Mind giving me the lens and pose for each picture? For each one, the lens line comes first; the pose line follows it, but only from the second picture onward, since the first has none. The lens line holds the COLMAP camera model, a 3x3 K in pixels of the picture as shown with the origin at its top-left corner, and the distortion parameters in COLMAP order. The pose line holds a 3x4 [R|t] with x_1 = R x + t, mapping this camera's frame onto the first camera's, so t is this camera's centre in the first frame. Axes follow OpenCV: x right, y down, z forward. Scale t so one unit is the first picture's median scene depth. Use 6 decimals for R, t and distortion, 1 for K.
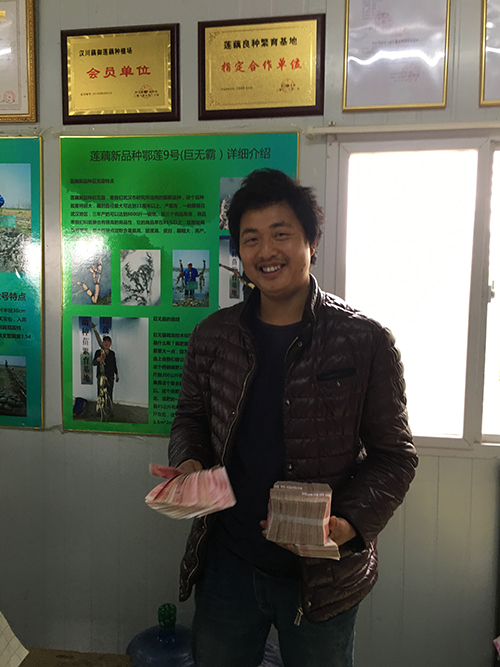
lens RADIAL K [[566.1, 0, 242.2], [0, 566.1, 318.6], [0, 0, 1]] dist [0.060816, -0.099275]
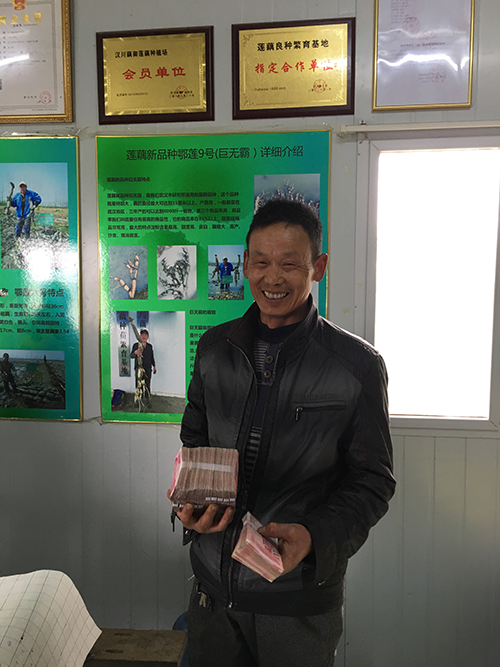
lens RADIAL K [[566.1, 0, 239.3], [0, 566.1, 324.0], [0, 0, 1]] dist [0.060816, -0.099275]
pose [[0.999285, -0.014784, 0.034802, -0.103819], [0.014566, 0.999873, 0.006499, 0.016781], [-0.034894, -0.005987, 0.999373, -0.039267]]
